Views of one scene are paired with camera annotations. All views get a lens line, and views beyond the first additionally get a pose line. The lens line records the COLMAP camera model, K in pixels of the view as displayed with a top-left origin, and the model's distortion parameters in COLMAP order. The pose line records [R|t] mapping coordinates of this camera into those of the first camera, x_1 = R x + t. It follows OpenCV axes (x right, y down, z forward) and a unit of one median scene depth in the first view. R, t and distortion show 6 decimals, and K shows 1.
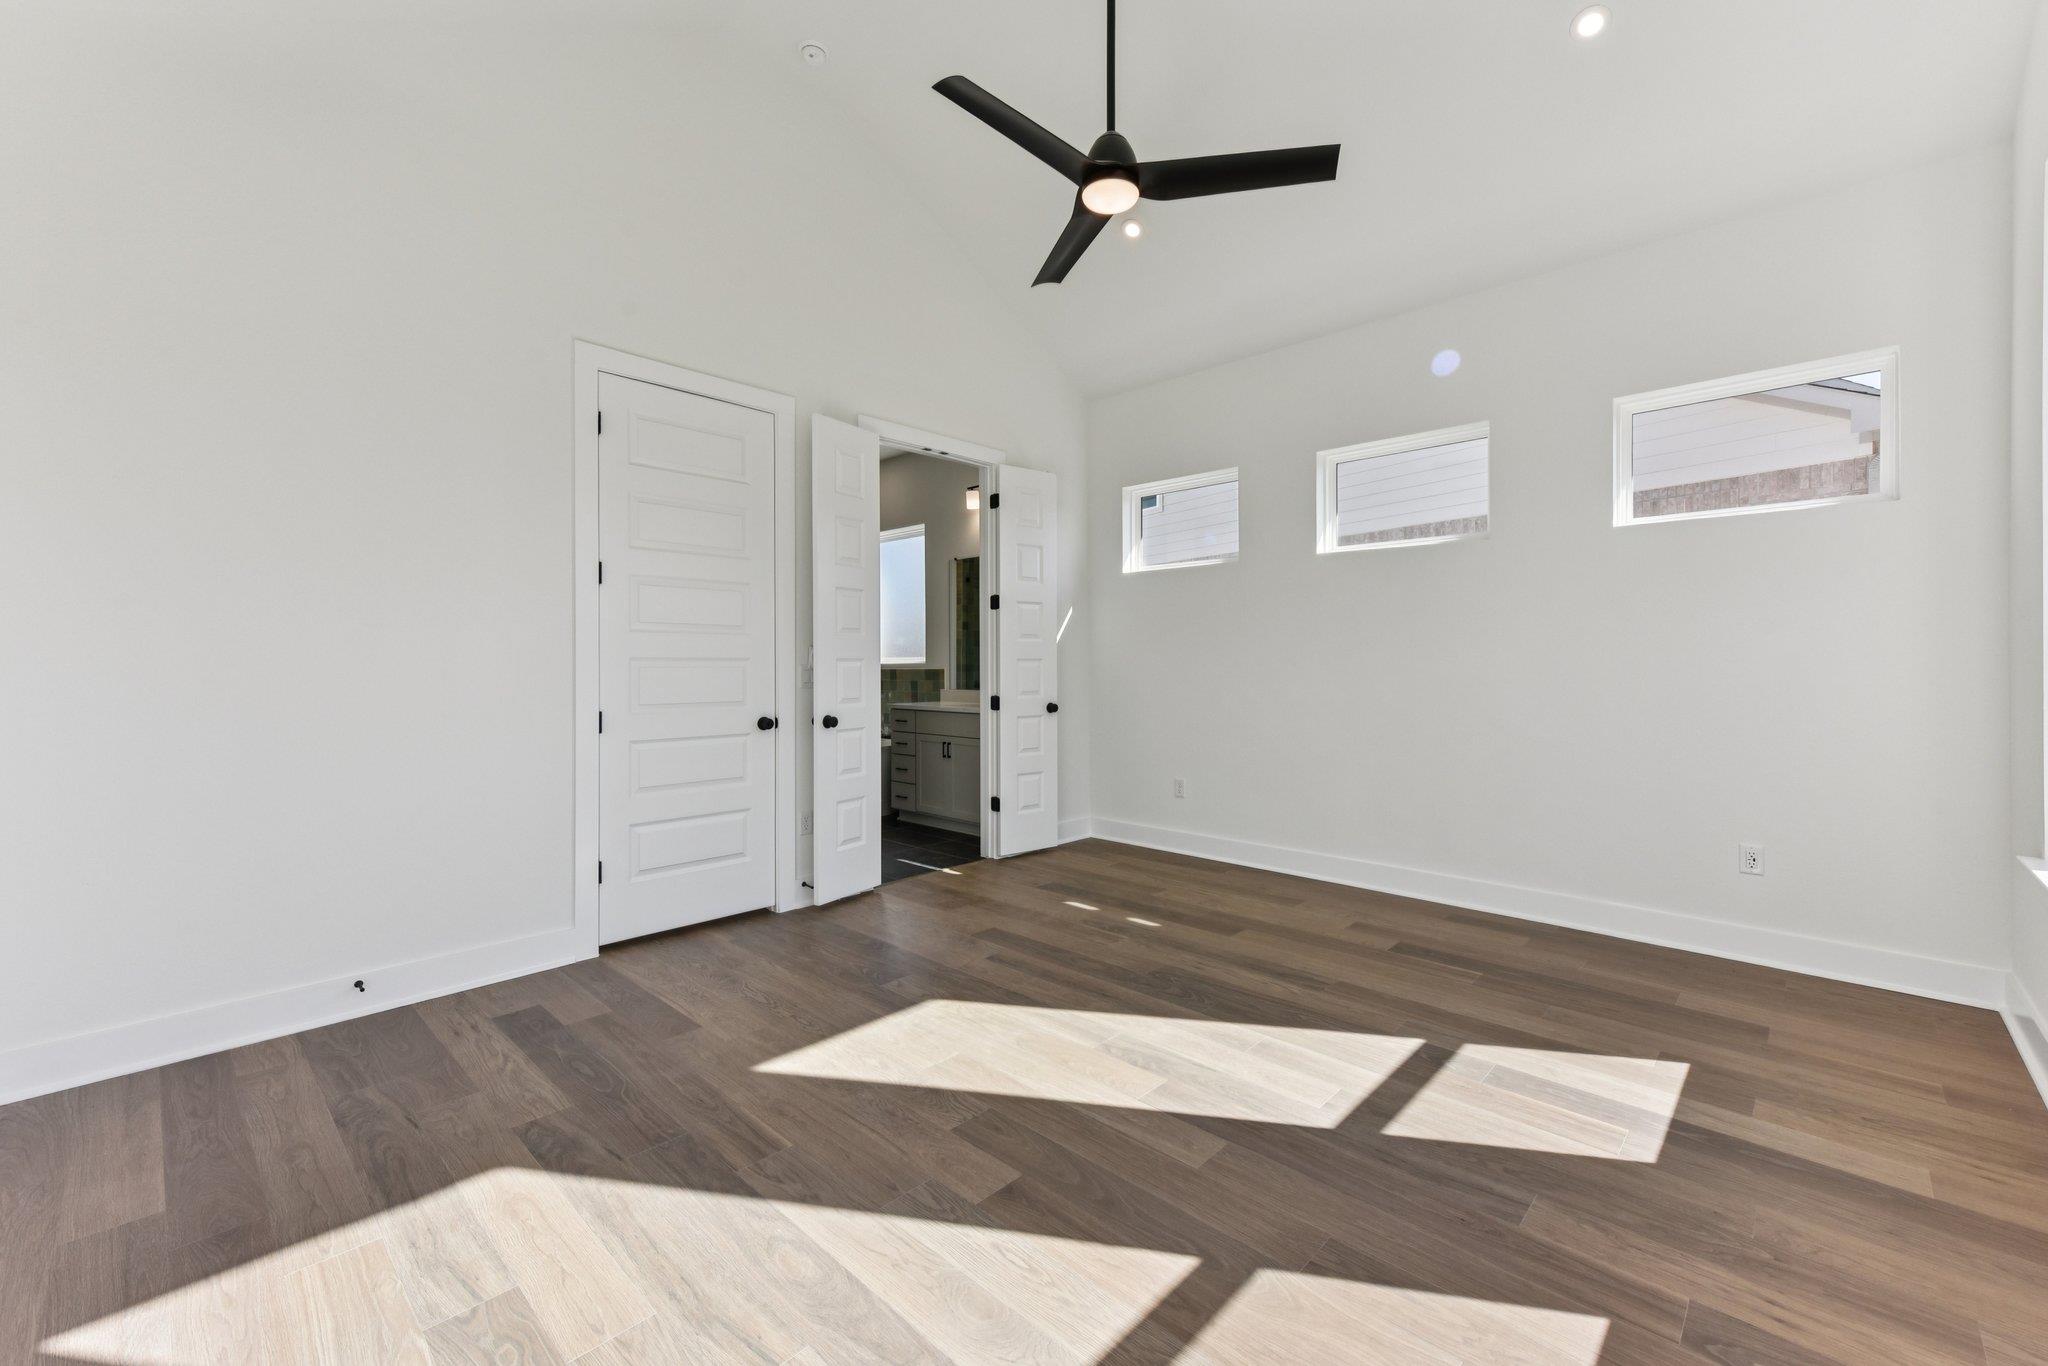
lens RADIAL K [[859.1, 0, 1025.3], [0, 859.1, 677.6], [0, 0, 1]] dist [0.020393, 0.000205]
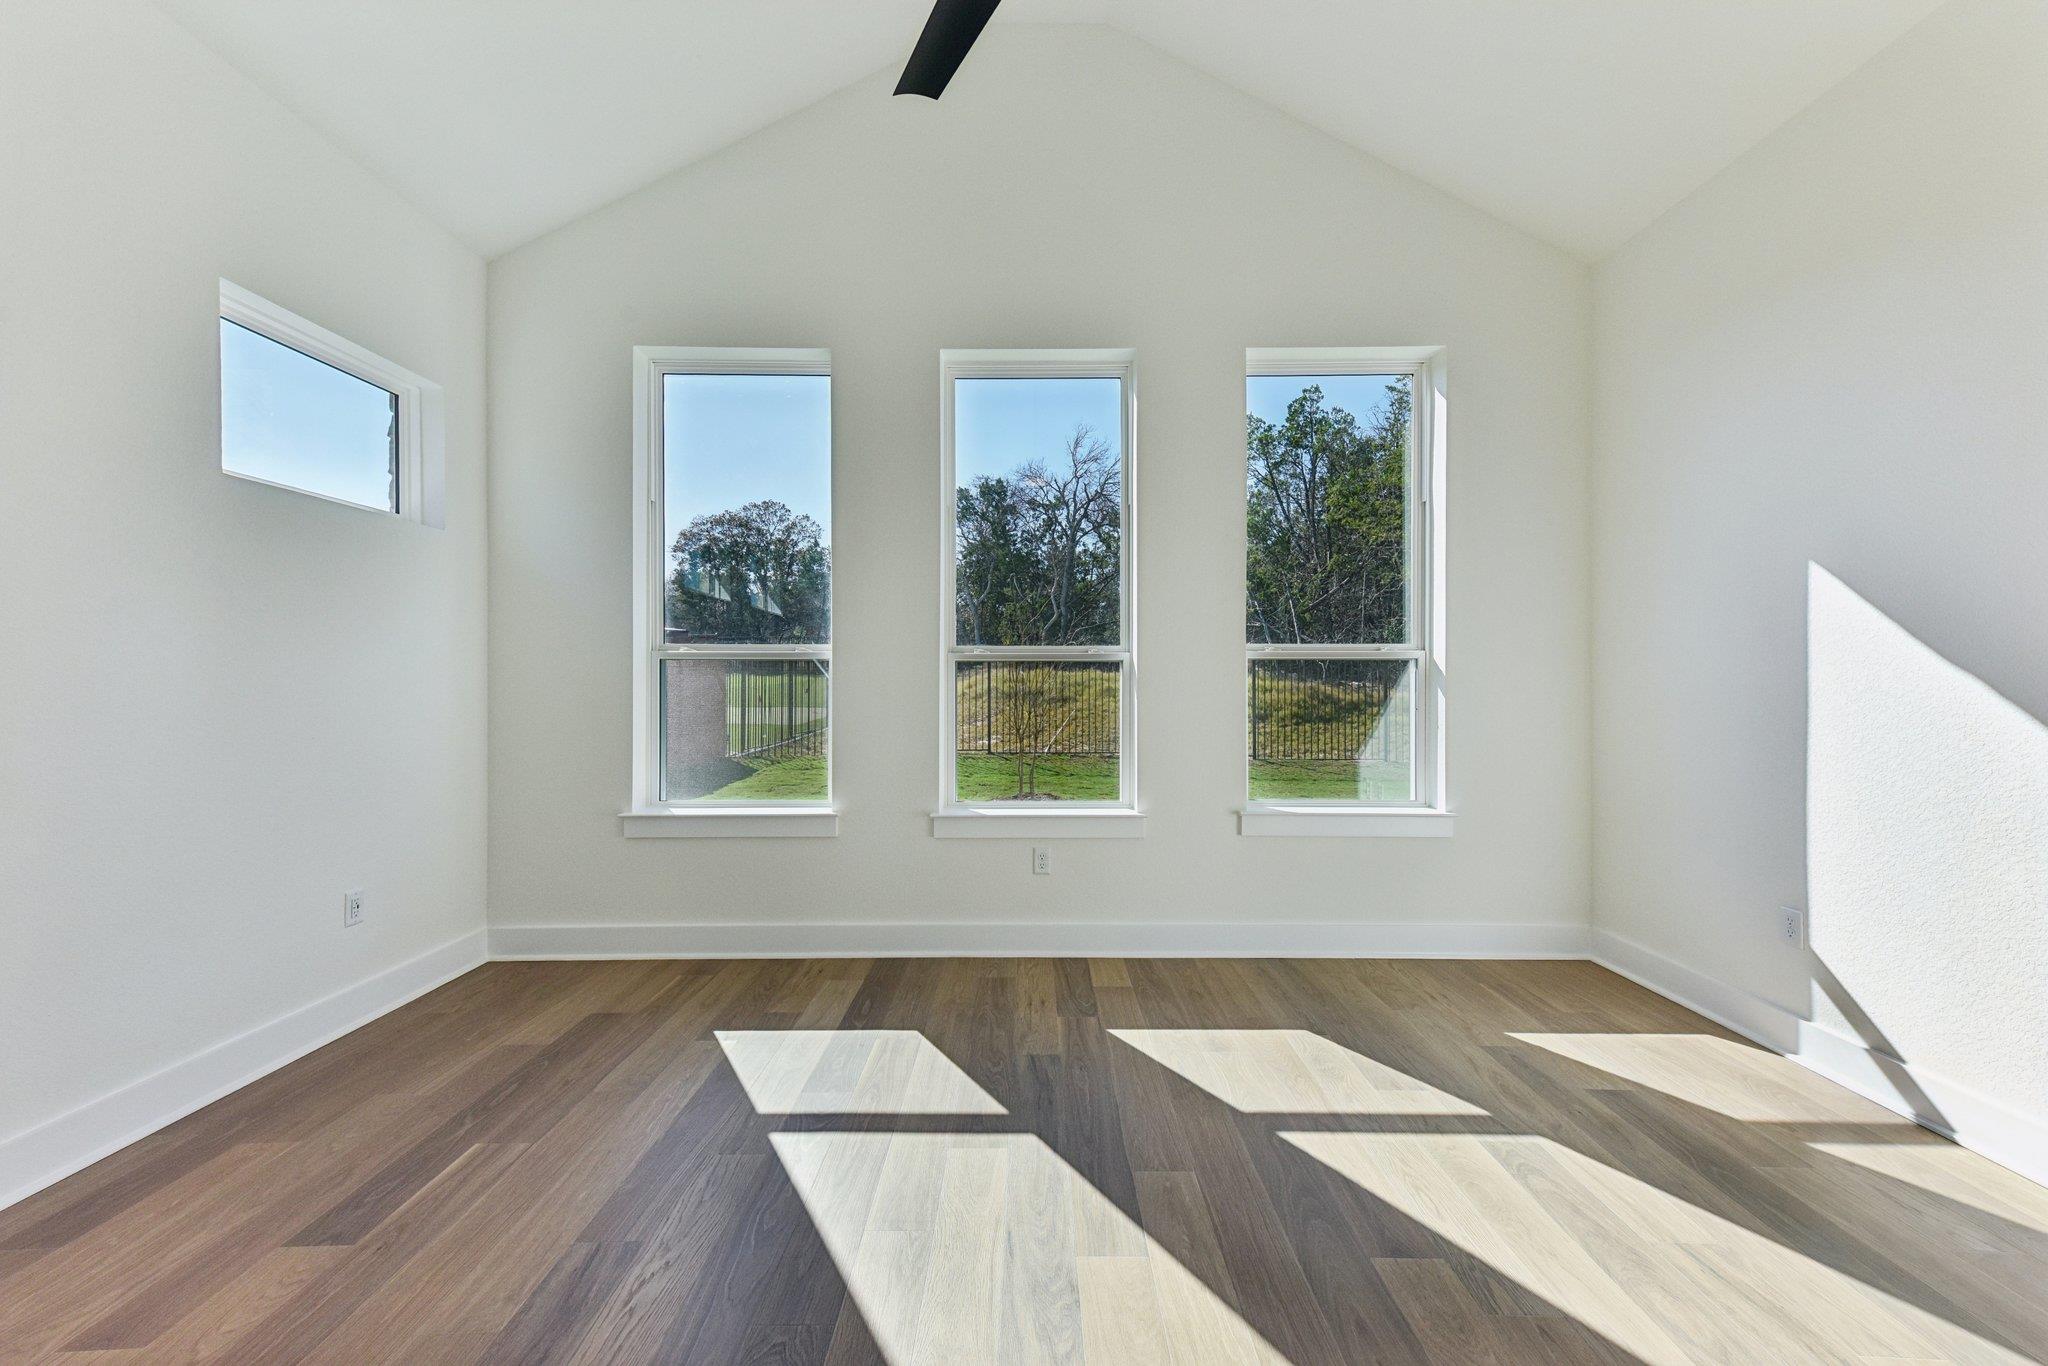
lens RADIAL K [[800.4, 0, 1024.0], [0, 800.4, 683.0], [0, 0, 1]] dist [0.031018, 0.000216]
pose [[-0.693460, -0.002080, 0.720492, -0.315787], [0.009800, 0.999876, 0.012319, -0.025880], [-0.720428, 0.015603, -0.693354, 1.600703]]
